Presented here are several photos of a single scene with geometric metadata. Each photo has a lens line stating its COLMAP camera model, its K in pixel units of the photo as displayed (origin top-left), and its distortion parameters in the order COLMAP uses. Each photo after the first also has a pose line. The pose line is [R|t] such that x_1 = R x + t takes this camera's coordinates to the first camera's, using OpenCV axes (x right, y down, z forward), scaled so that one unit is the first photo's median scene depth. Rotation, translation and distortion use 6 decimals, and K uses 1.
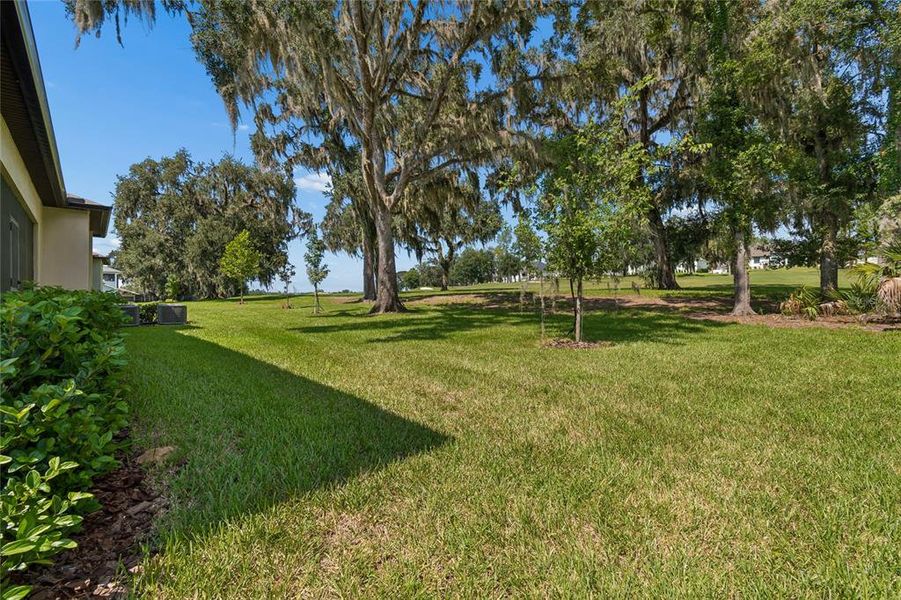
lens RADIAL K [[401.1, 0, 451.1], [0, 401.1, 301.0], [0, 0, 1]] dist [0.004066, -0.000228]
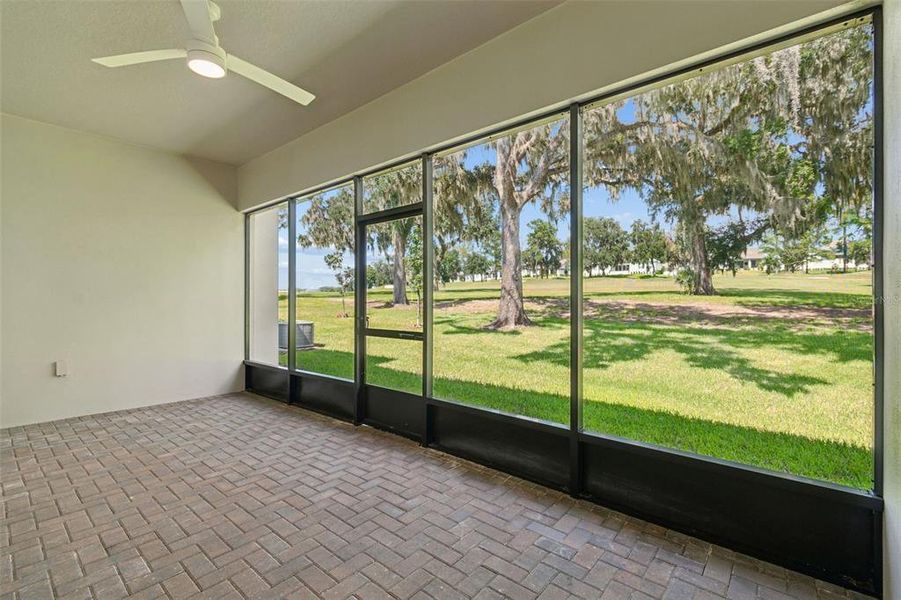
lens RADIAL K [[401.1, 0, 455.4], [0, 401.1, 297.7], [0, 0, 1]] dist [0.004066, -0.000228]
pose [[0.991105, 0.005717, 0.132959, -0.213725], [-0.005426, 0.999982, -0.002544, -0.015688], [-0.132971, 0.001800, 0.991118, 0.084675]]
